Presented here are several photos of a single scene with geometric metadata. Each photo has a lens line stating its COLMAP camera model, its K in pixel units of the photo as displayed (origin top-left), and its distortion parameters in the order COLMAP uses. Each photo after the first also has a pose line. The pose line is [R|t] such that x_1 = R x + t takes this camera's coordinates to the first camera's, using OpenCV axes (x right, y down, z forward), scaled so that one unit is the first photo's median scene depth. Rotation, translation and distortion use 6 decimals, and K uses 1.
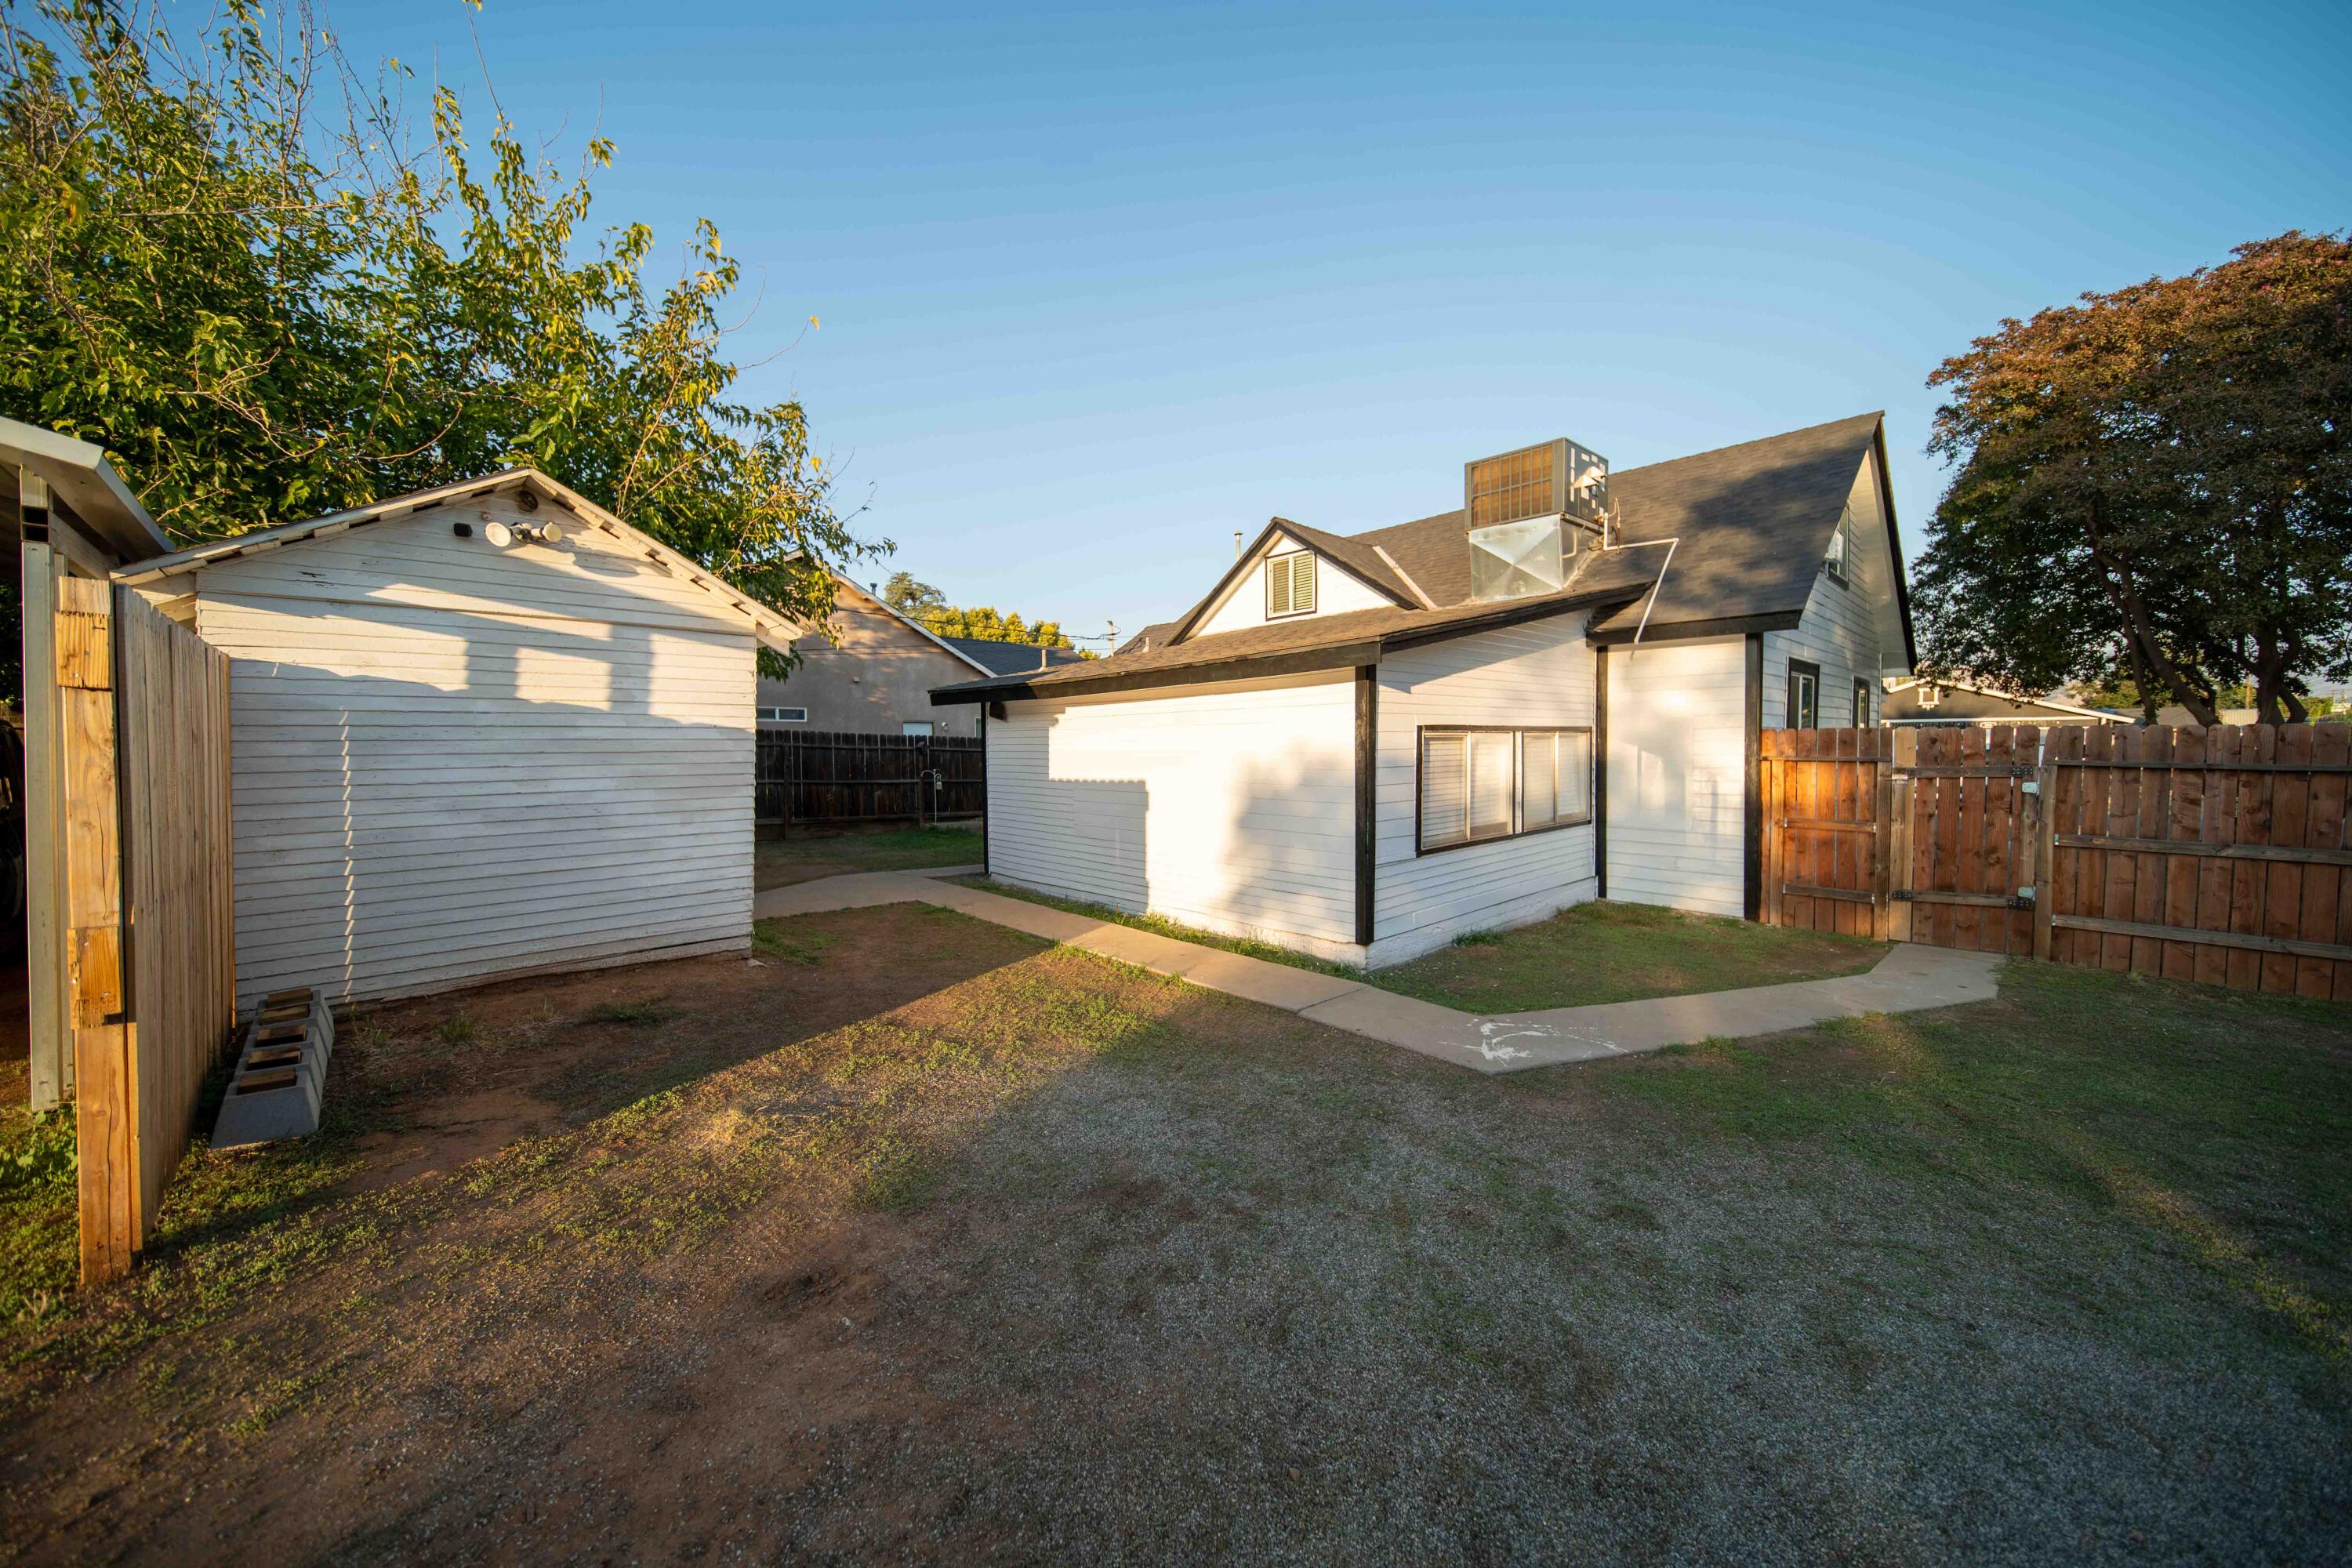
lens RADIAL K [[834.7, 0, 1160.6], [0, 834.7, 768.5], [0, 0, 1]] dist [-0.002262, -0.000091]
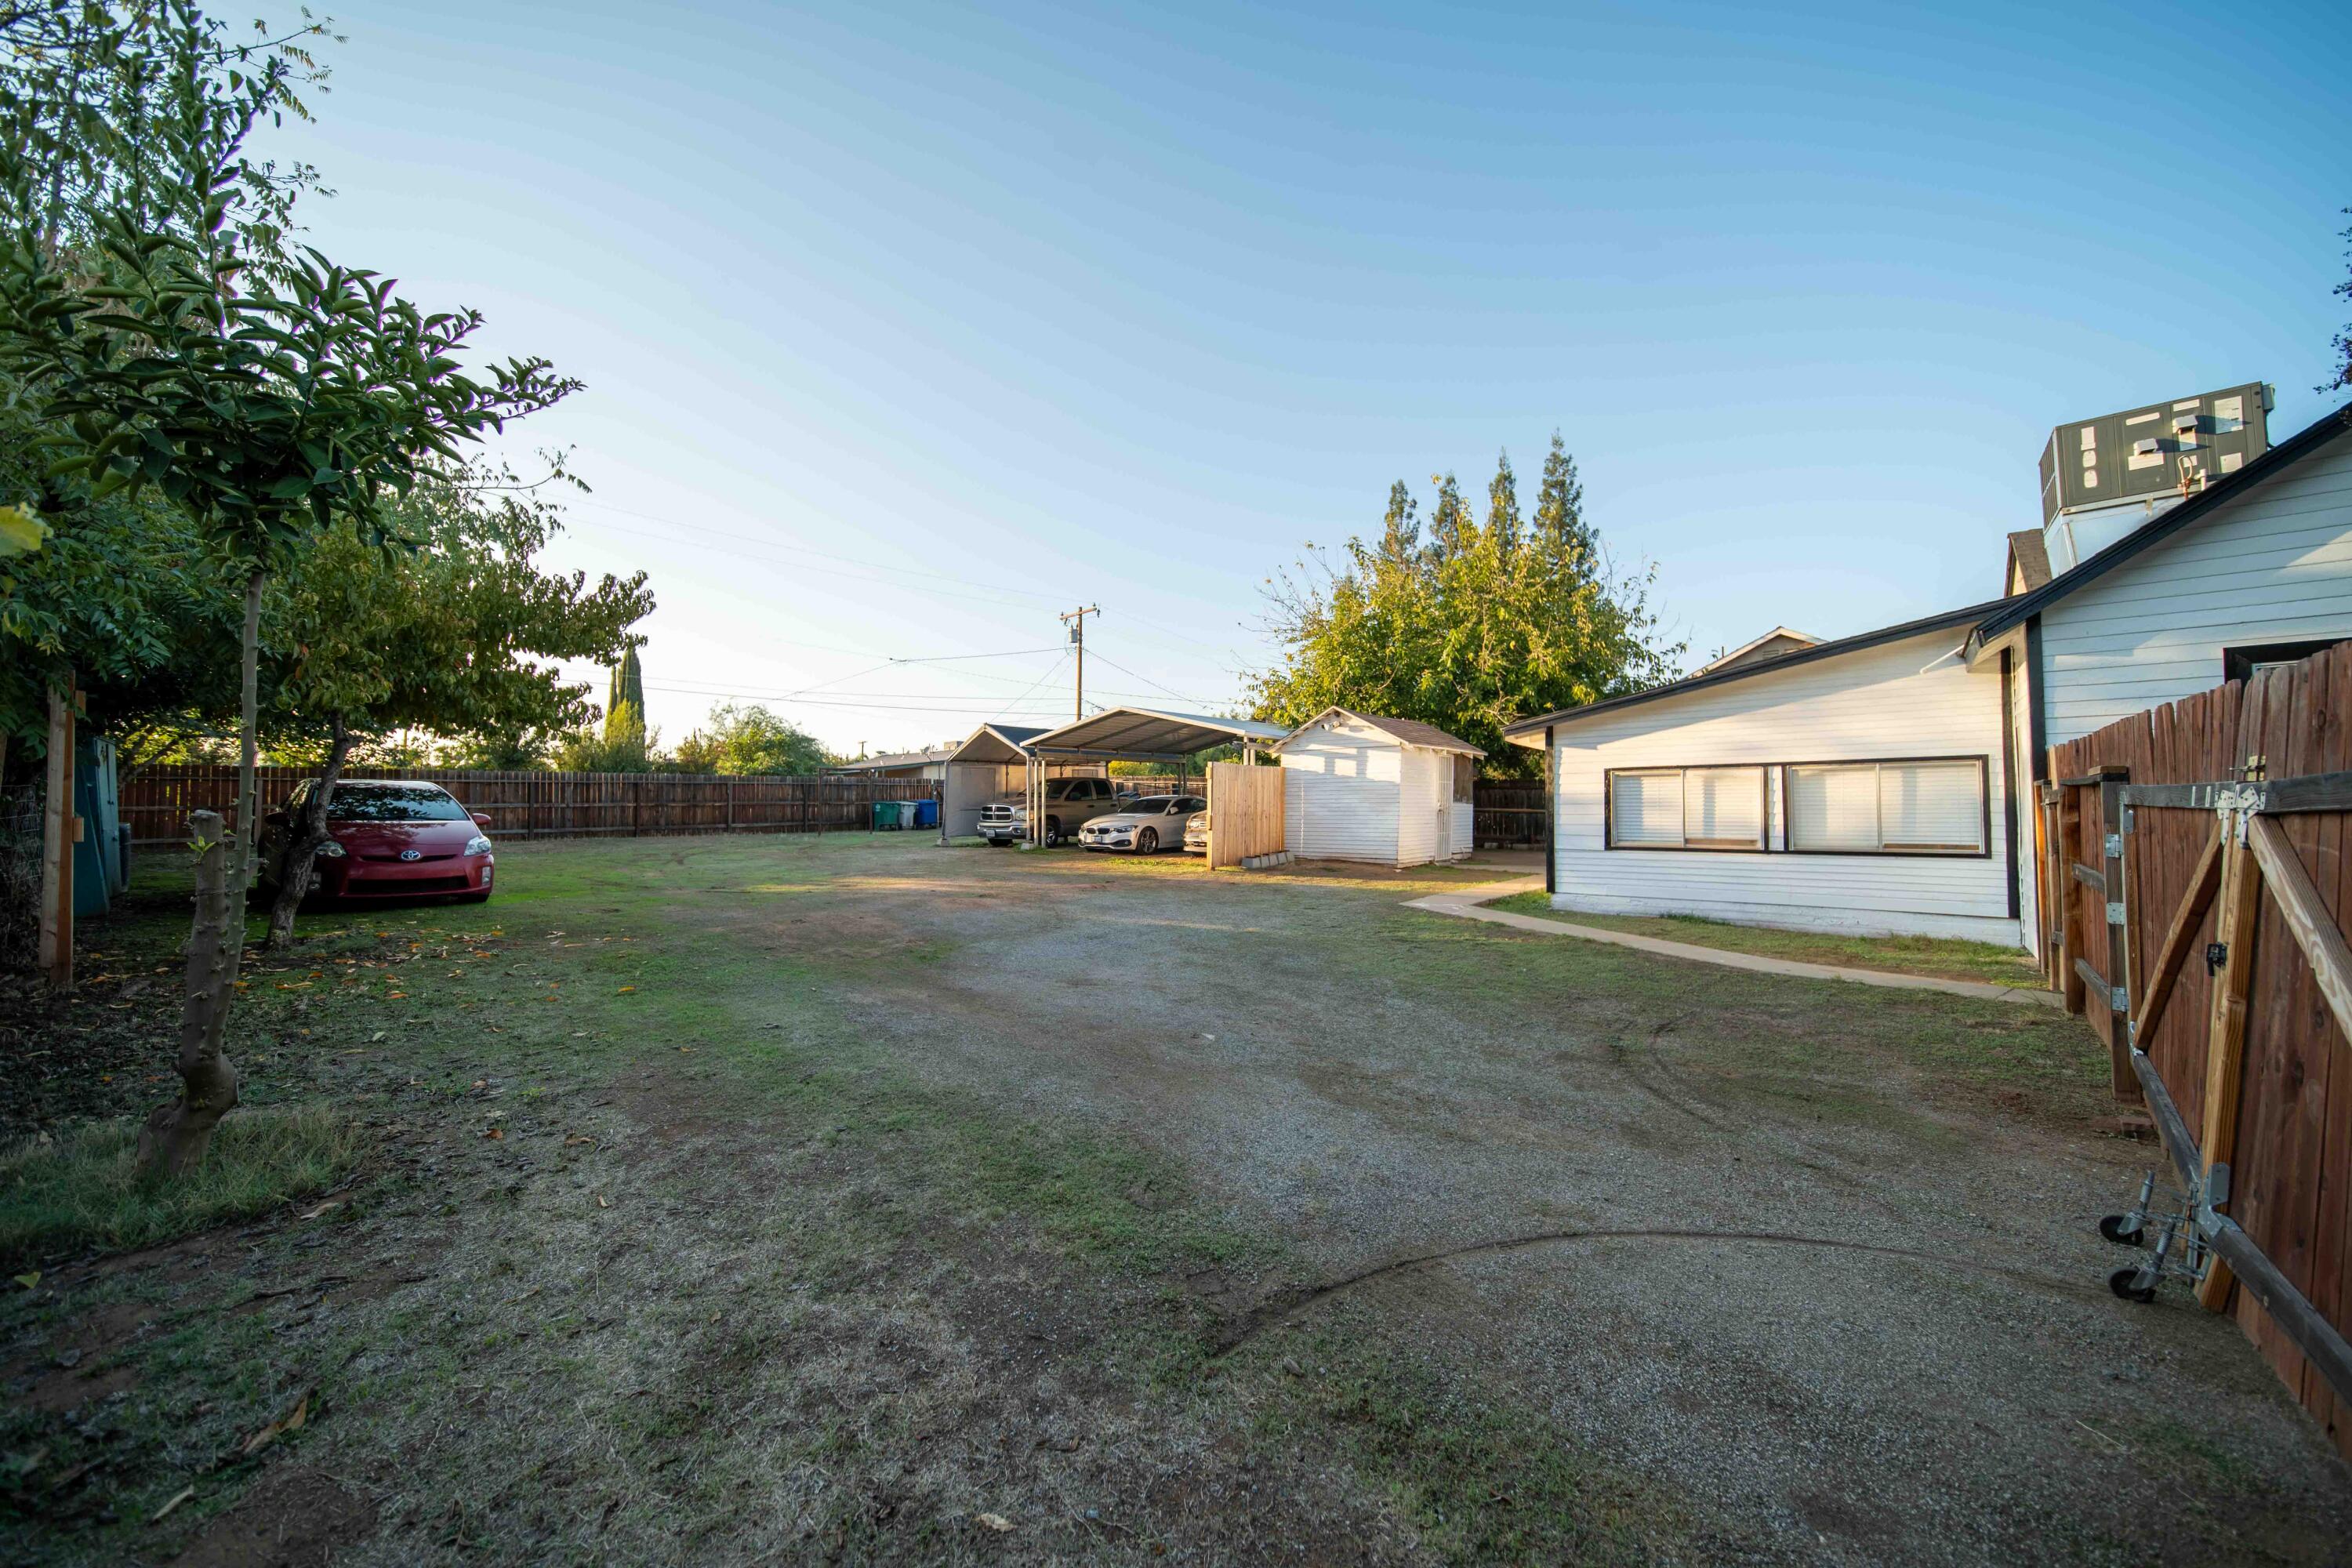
lens RADIAL K [[834.7, 0, 1160.6], [0, 834.7, 768.5], [0, 0, 1]] dist [-0.002262, -0.000091]
pose [[0.118831, -0.040130, -0.992103, 1.474156], [-0.026750, 0.998691, -0.043601, 0.034330], [0.992554, 0.031720, 0.117602, -0.046470]]
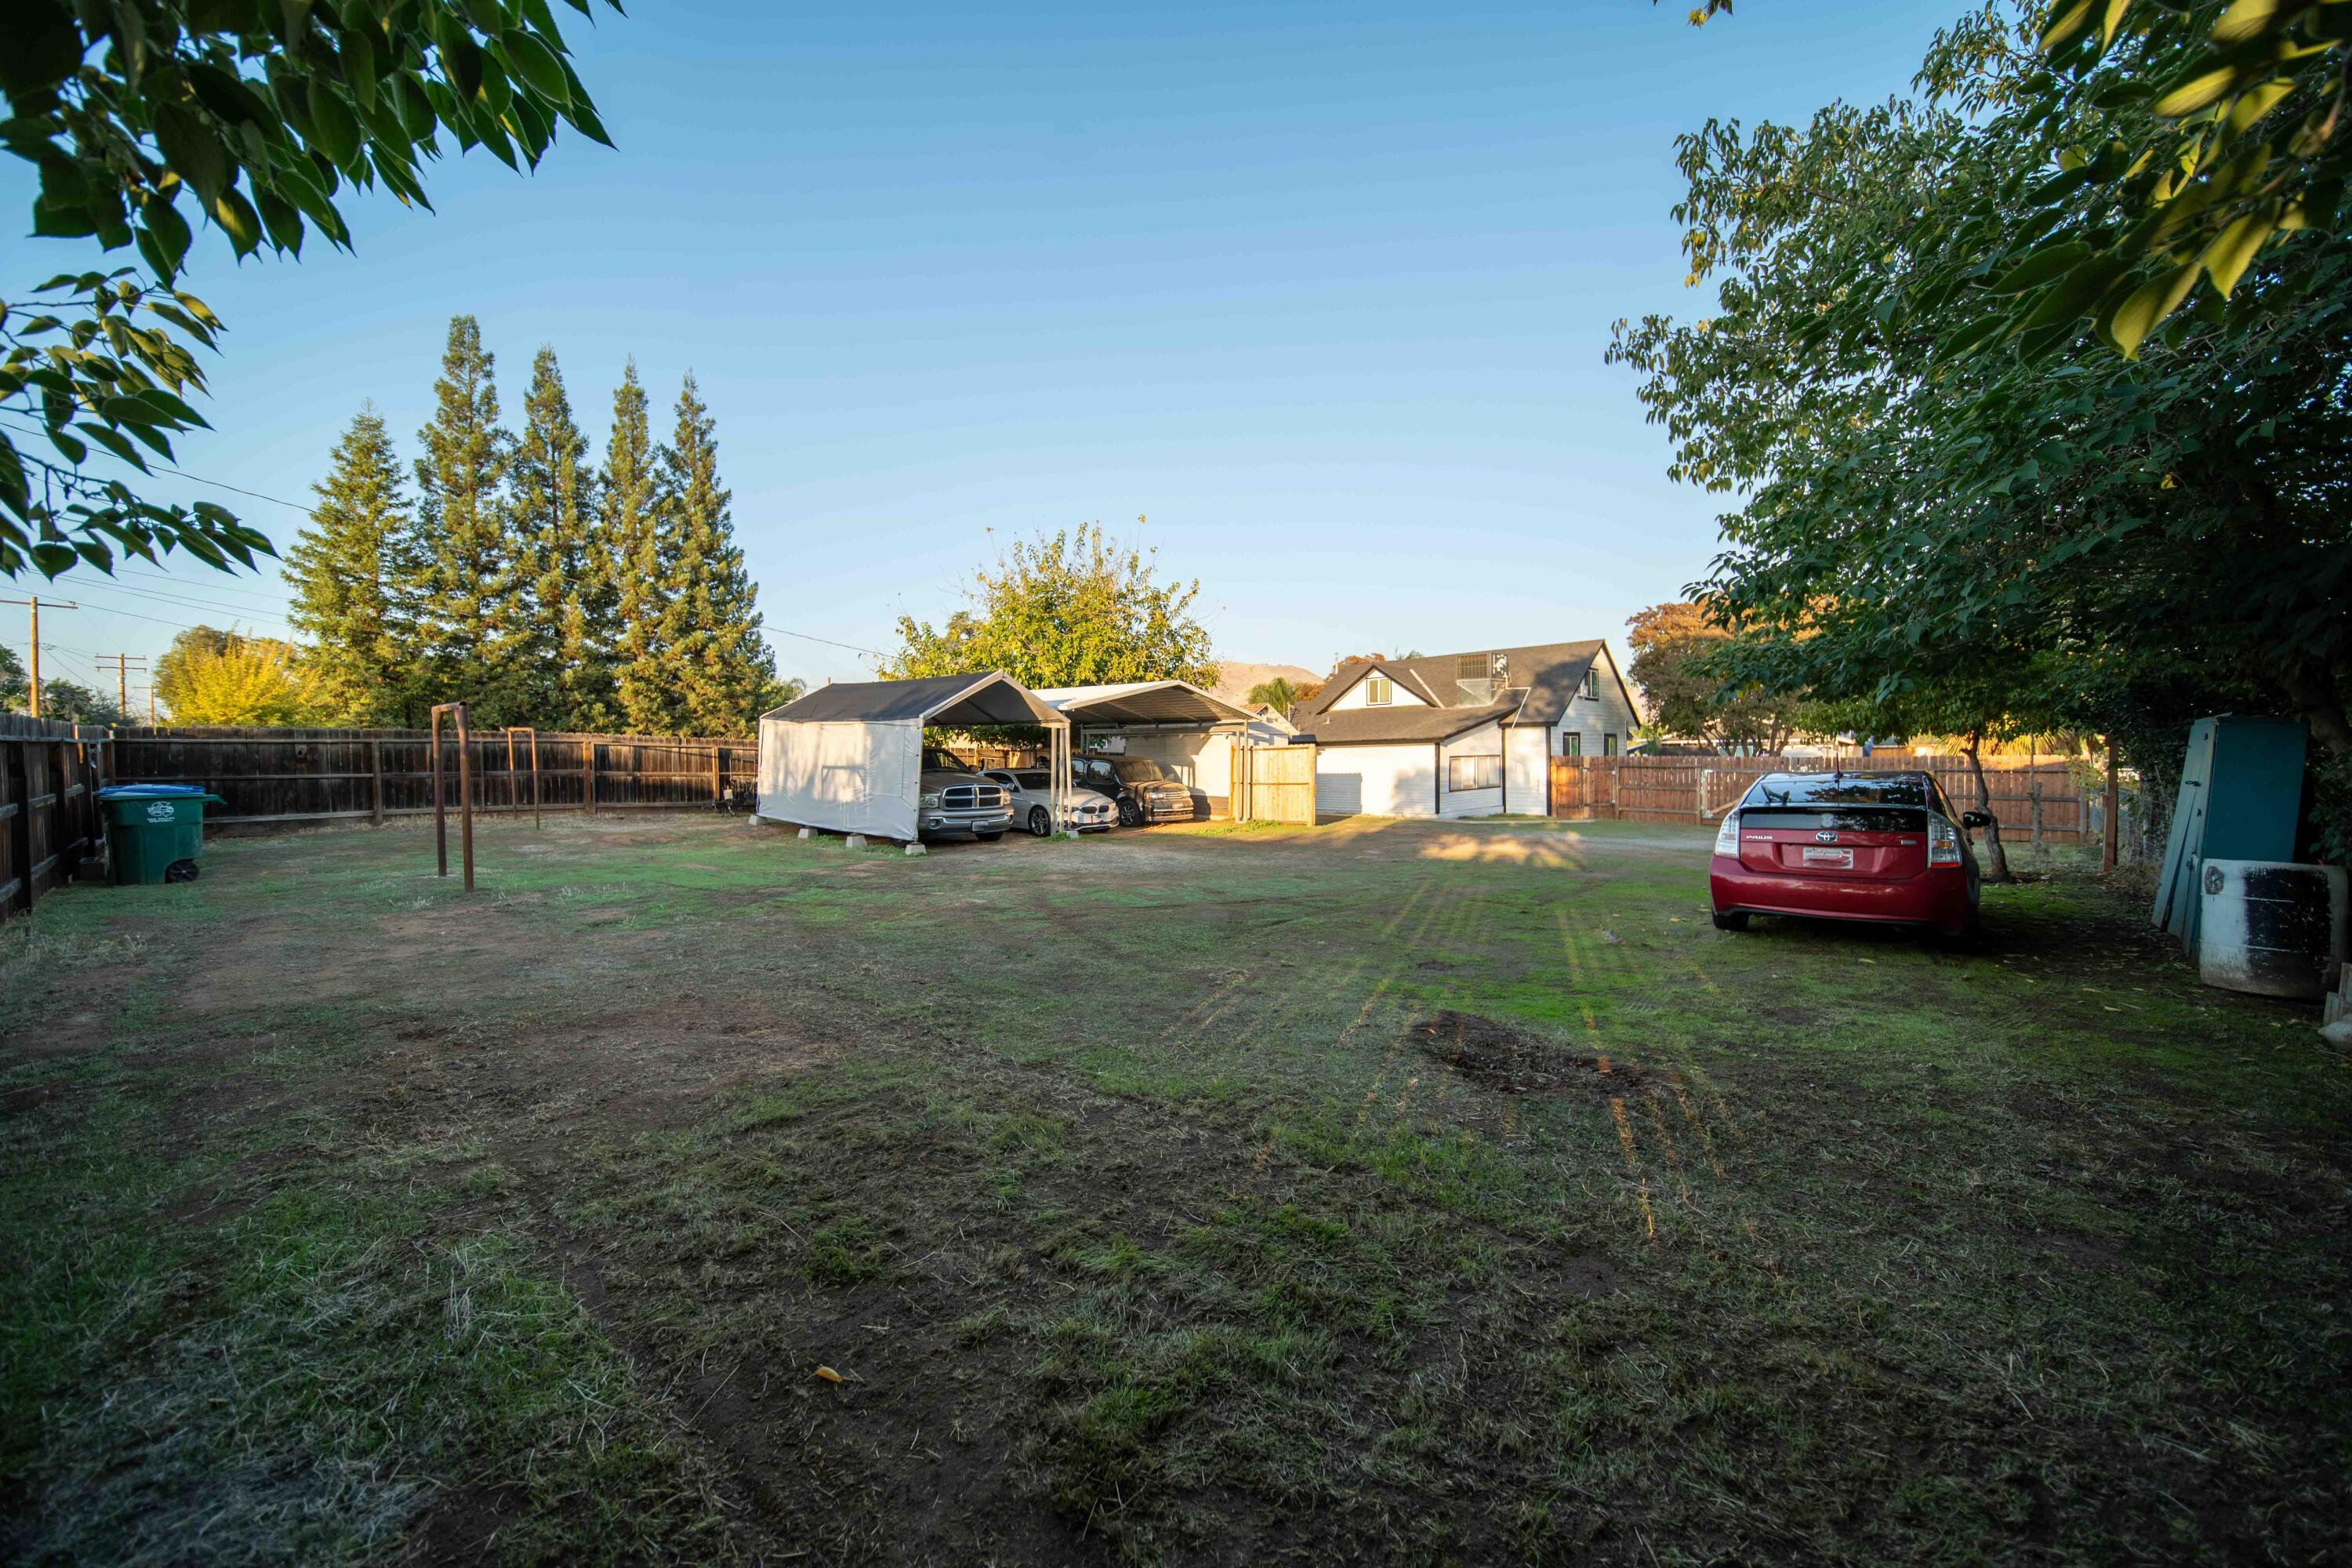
lens RADIAL K [[834.7, 0, 1160.6], [0, 834.7, 768.5], [0, 0, 1]] dist [-0.002262, -0.000091]
pose [[0.998718, -0.001780, 0.050585, -0.974945], [0.002352, 0.999934, -0.011259, 0.032887], [-0.050562, 0.011364, 0.998656, -2.210972]]
